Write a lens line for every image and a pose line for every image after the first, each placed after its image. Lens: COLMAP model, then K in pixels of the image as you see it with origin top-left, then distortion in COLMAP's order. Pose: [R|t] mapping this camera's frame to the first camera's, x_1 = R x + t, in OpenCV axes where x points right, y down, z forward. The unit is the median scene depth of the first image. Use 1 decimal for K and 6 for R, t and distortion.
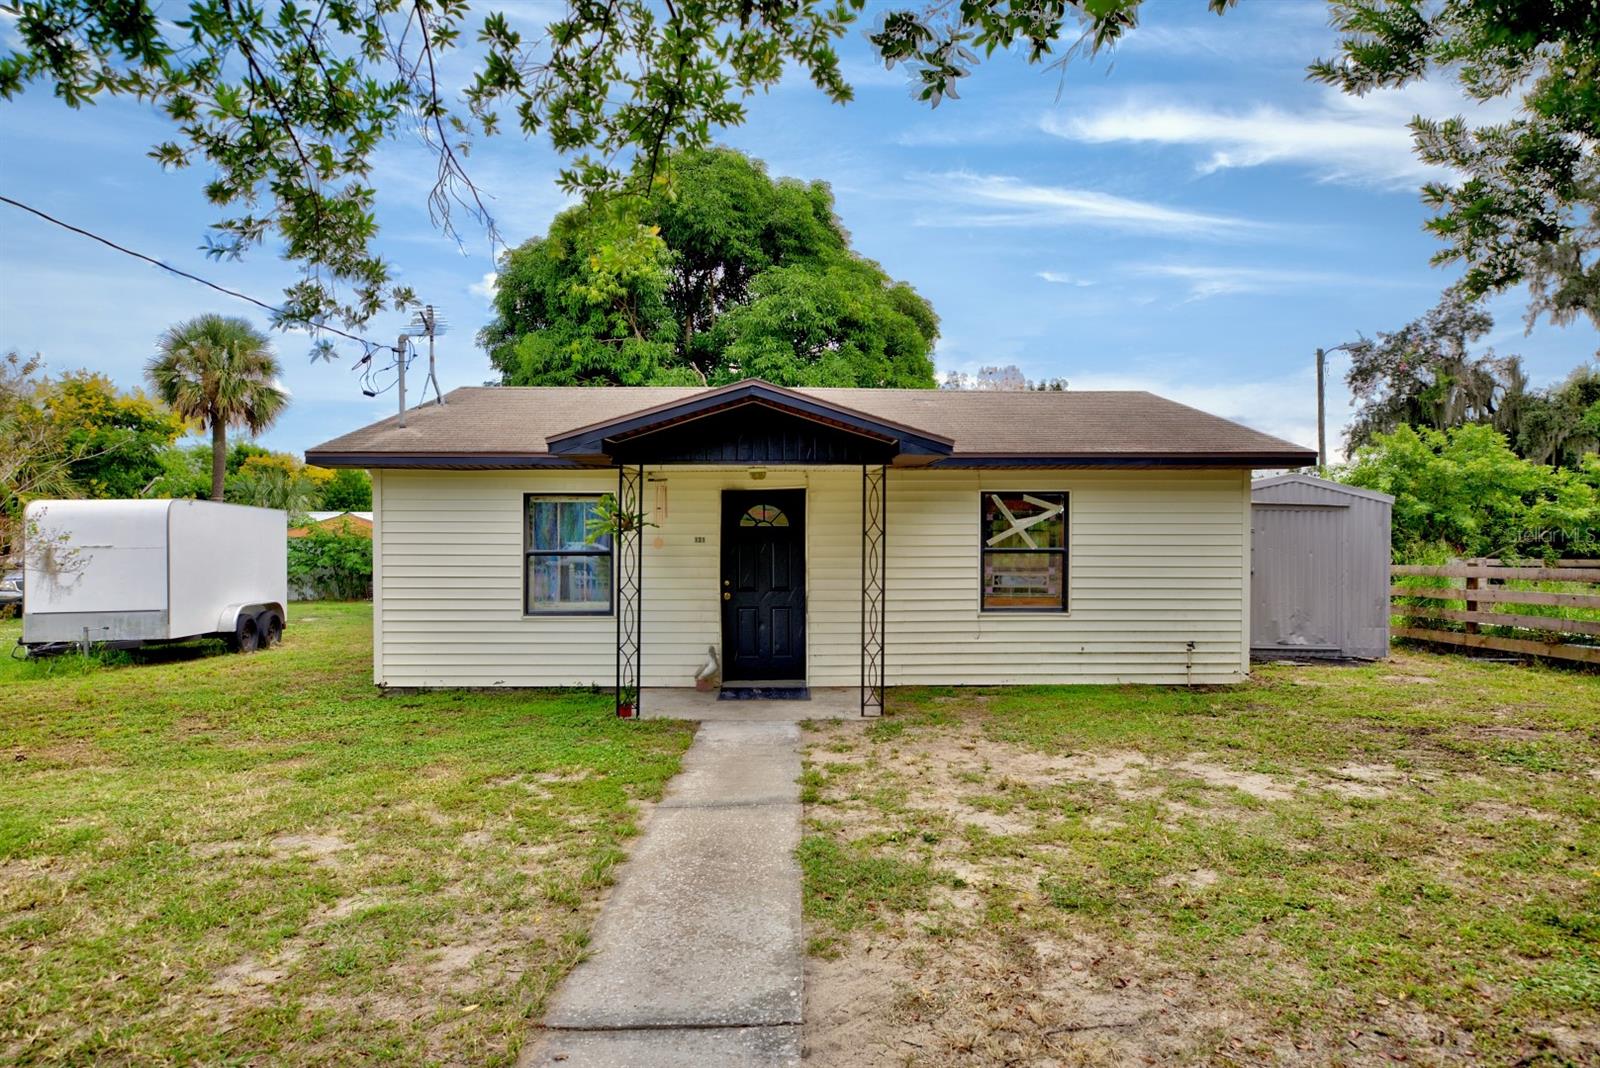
lens RADIAL K [[925.1, 0, 798.0], [0, 925.1, 535.9], [0, 0, 1]] dist [0.001771, 0.005296]
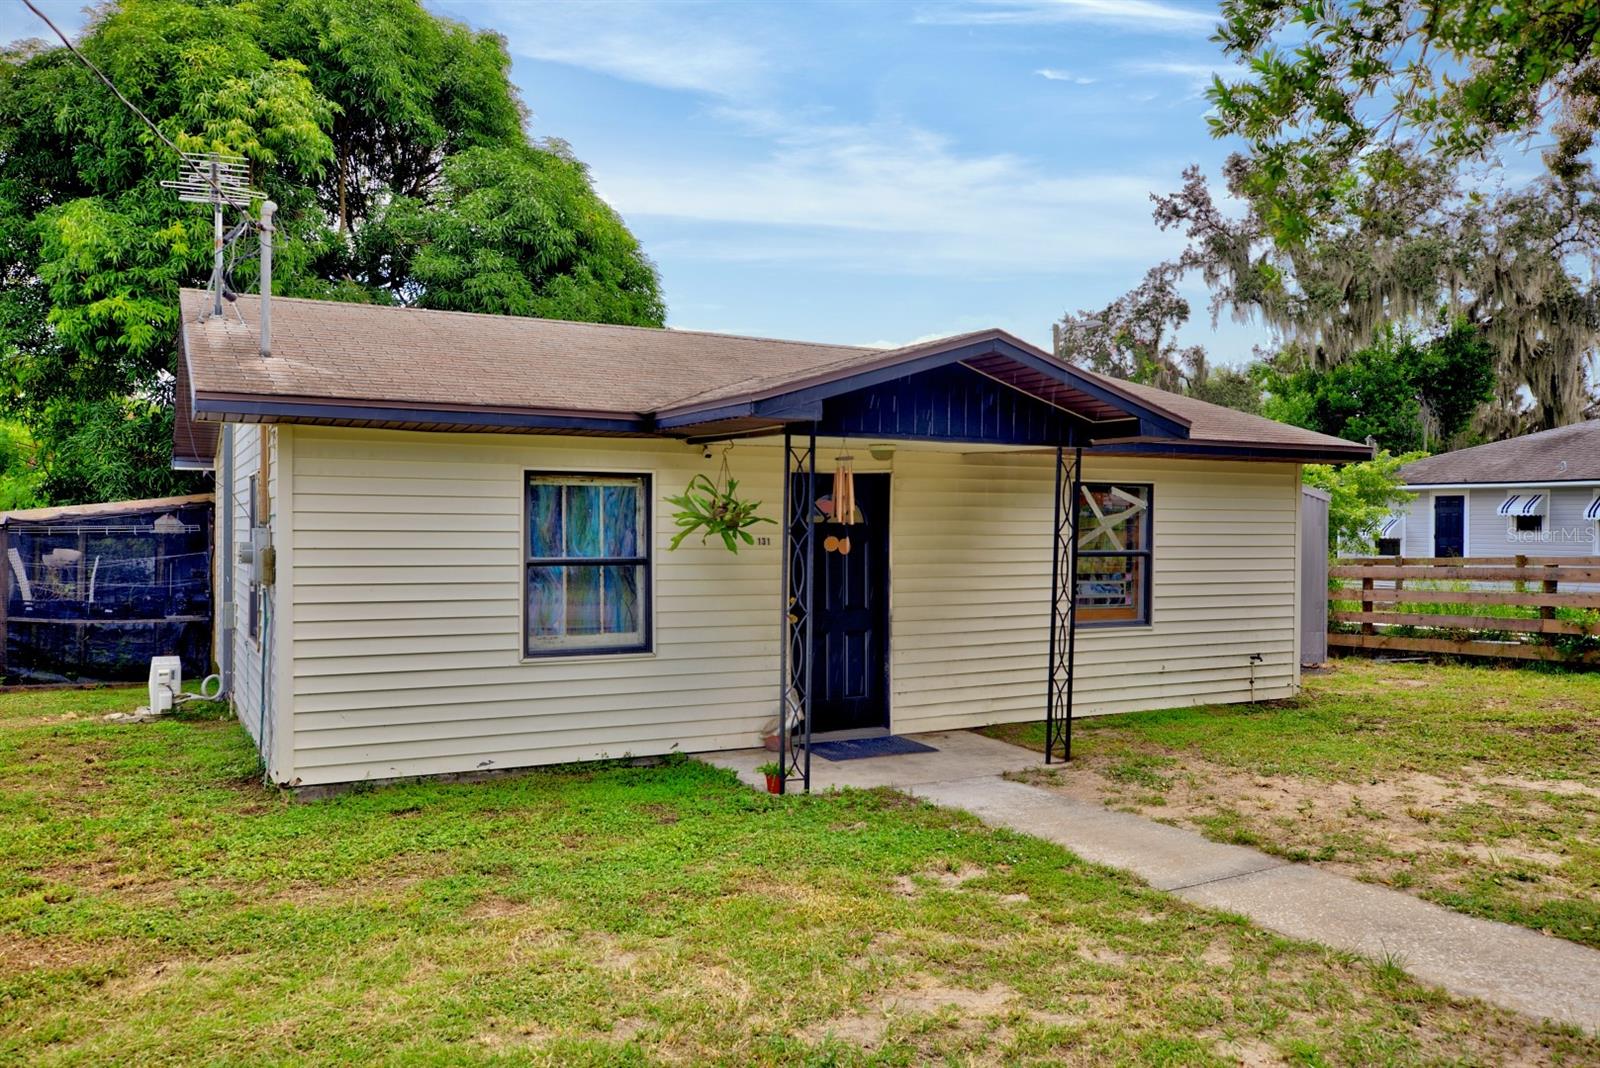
lens RADIAL K [[1242.9, 0, 807.8], [0, 1242.9, 526.2], [0, 0, 1]] dist [0.007987, -0.002504]
pose [[0.890265, 0.002935, 0.455434, -0.510784], [-0.000242, 0.999982, -0.005971, -0.001819], [-0.455443, 0.005206, 0.890250, 0.123284]]
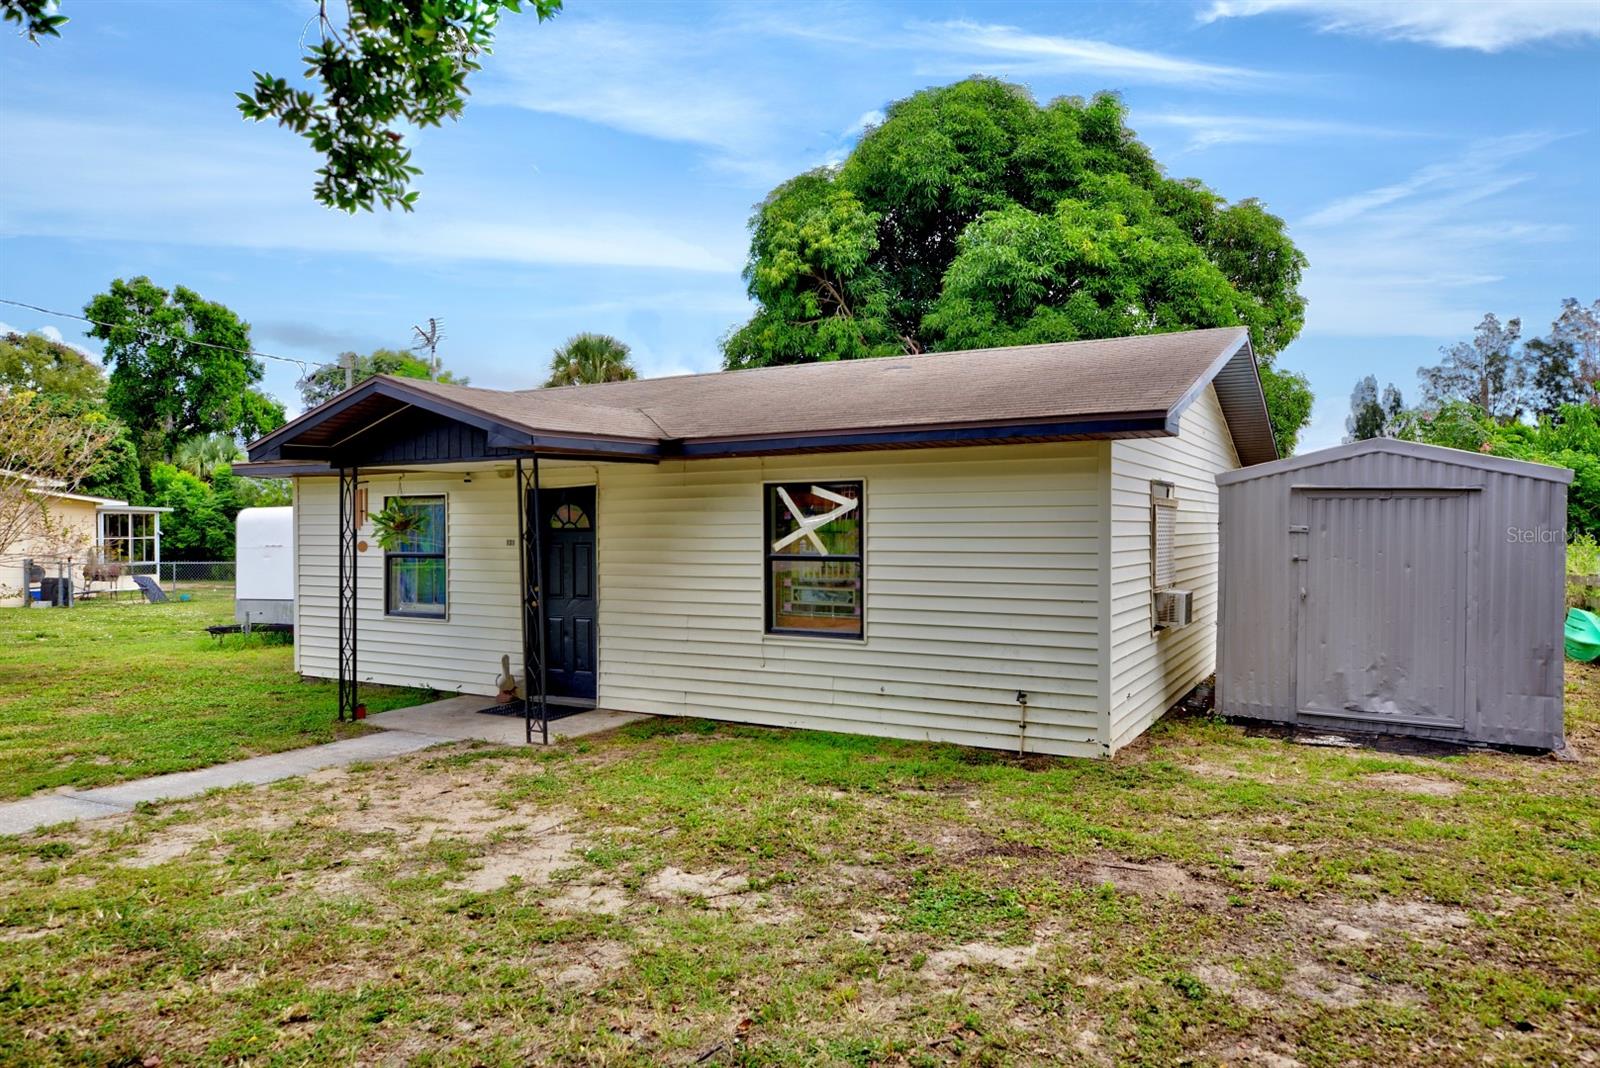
lens RADIAL K [[1047.2, 0, 793.6], [0, 1047.2, 539.2], [0, 0, 1]] dist [-0.003286, -0.003339]
pose [[0.856746, 0.002154, -0.515734, 0.683202], [-0.000573, 0.999995, 0.003226, -0.002636], [0.515739, -0.002468, 0.856742, 0.233832]]
